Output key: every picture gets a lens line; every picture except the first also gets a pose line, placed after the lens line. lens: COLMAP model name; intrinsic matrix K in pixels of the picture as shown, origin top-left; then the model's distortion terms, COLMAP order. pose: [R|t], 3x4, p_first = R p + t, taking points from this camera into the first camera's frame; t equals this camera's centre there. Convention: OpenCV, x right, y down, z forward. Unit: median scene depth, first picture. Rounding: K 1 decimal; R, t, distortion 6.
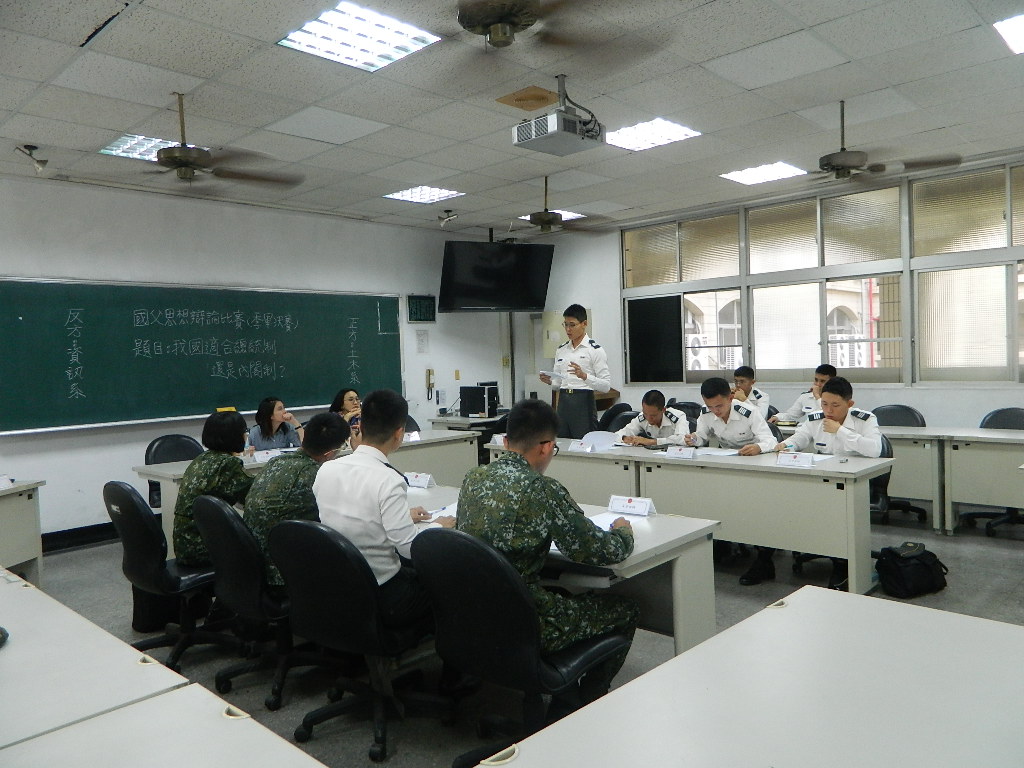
lens RADIAL K [[761.0, 0, 510.9], [0, 761.0, 374.3], [0, 0, 1]] dist [0.010217, -0.007318]
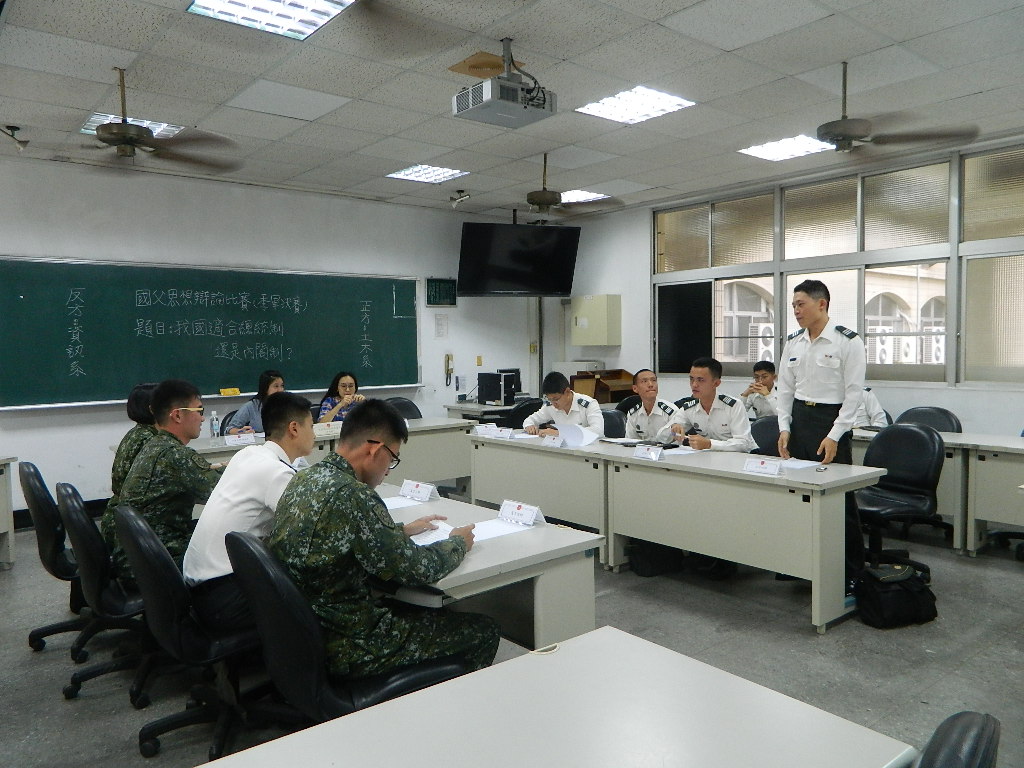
lens RADIAL K [[761.0, 0, 510.1], [0, 761.0, 376.0], [0, 0, 1]] dist [0.010217, -0.007318]
pose [[0.992596, 0.025655, -0.118726, 0.112043], [-0.022994, 0.999454, 0.023733, -0.005083], [0.119270, -0.020827, 0.992643, 0.048032]]
